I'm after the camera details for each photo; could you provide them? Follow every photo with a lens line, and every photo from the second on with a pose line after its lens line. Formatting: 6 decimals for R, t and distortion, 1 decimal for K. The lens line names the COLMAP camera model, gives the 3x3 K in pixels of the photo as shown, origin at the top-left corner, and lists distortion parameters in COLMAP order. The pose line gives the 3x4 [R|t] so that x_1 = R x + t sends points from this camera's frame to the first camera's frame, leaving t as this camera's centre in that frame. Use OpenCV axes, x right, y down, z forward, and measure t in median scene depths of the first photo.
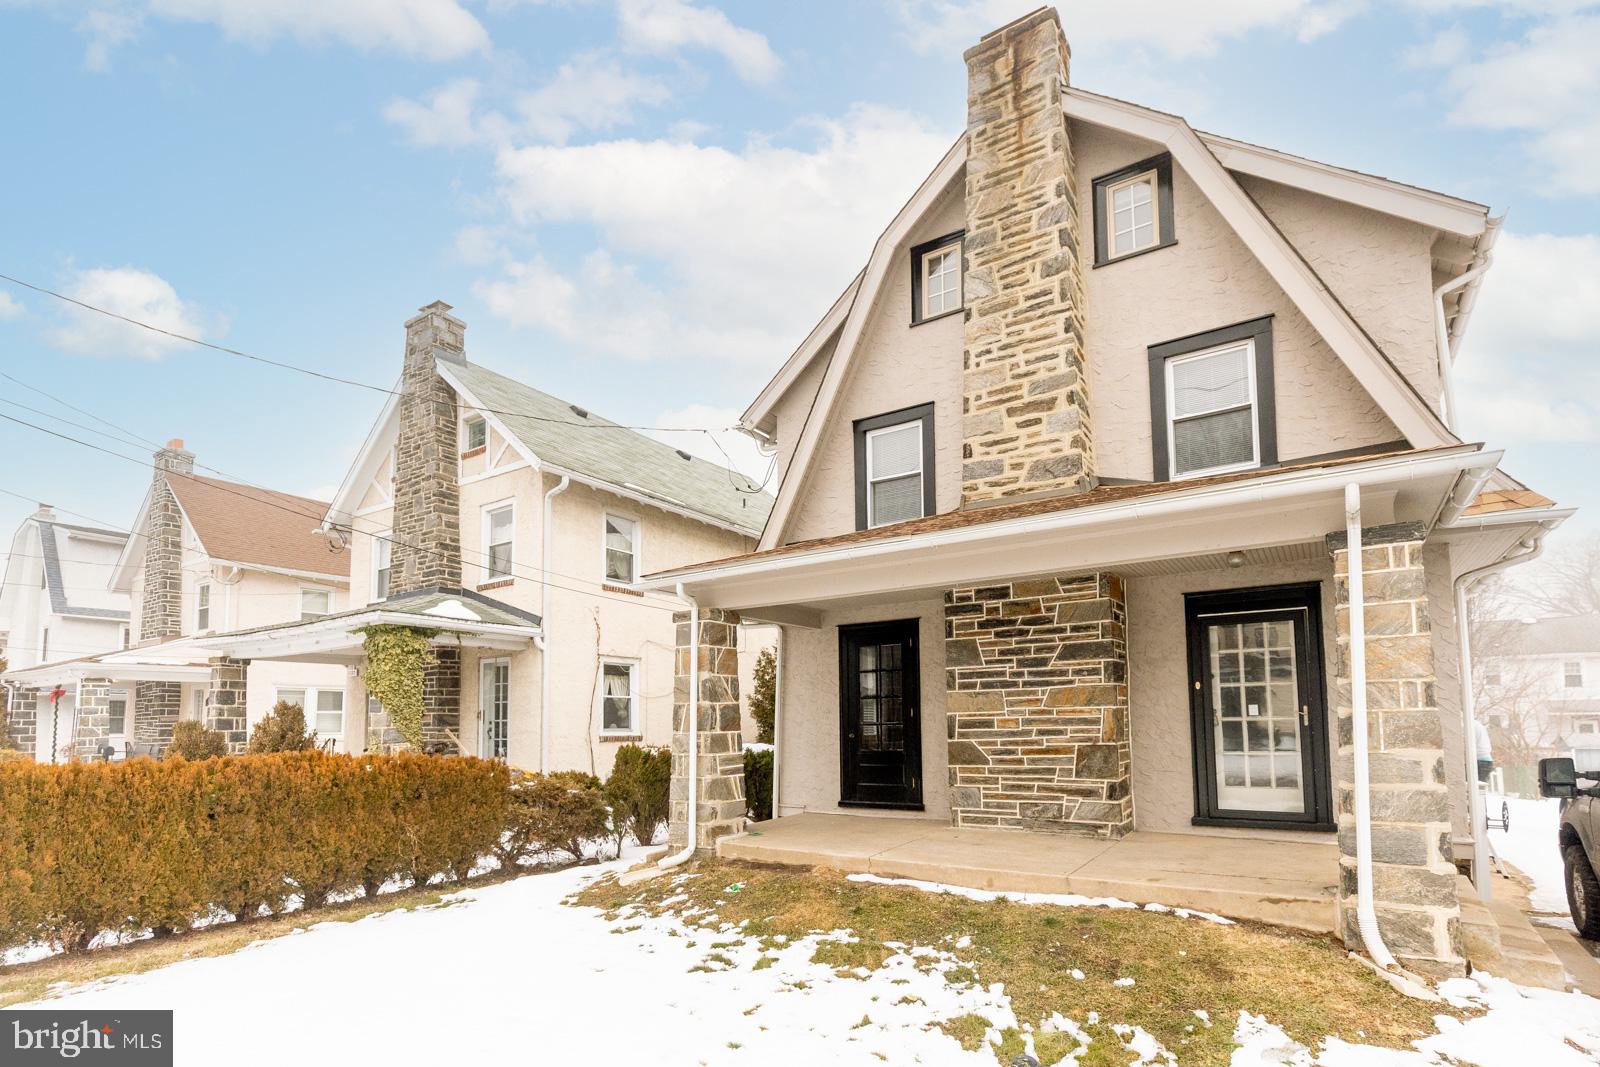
lens RADIAL K [[807.4, 0, 804.9], [0, 807.4, 671.5], [0, 0, 1]] dist [0.005451, -0.000544]
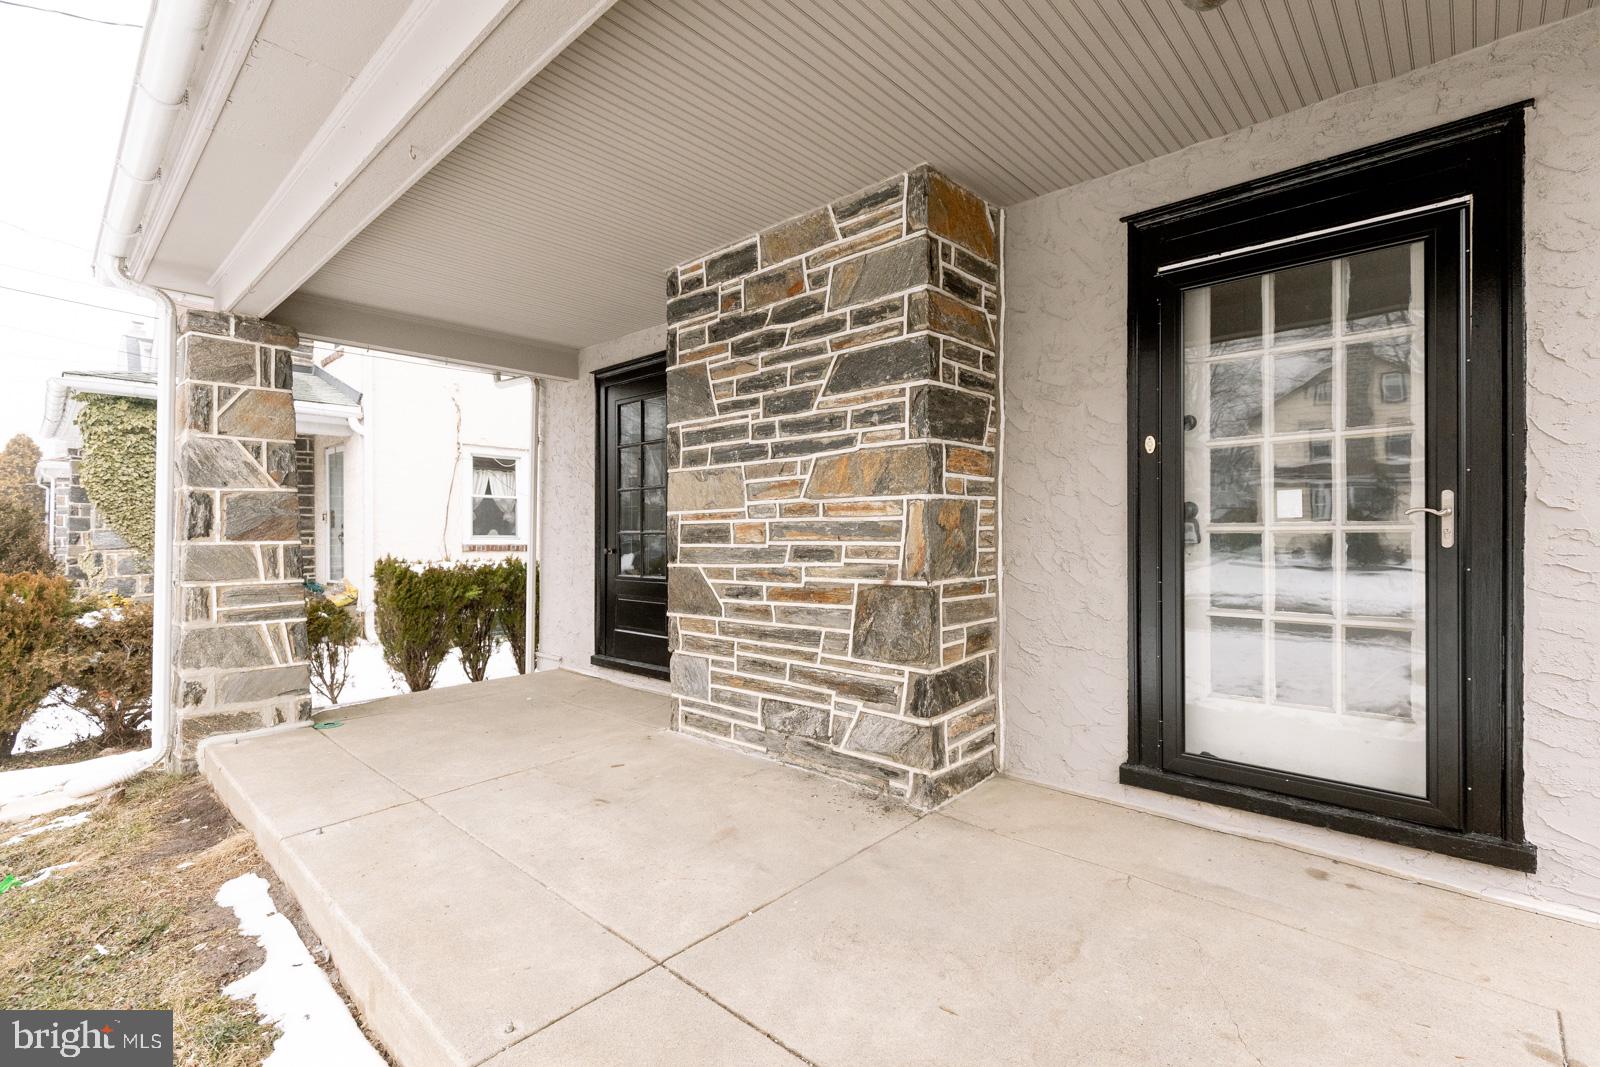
lens RADIAL K [[728.1, 0, 808.2], [0, 728.1, 537.7], [0, 0, 1]] dist [0.004386, 0.000004]
pose [[0.986432, 0.013156, -0.163642, 0.362403], [-0.001607, 0.997510, 0.070505, 0.036703], [0.164162, -0.069285, 0.983997, 0.585243]]
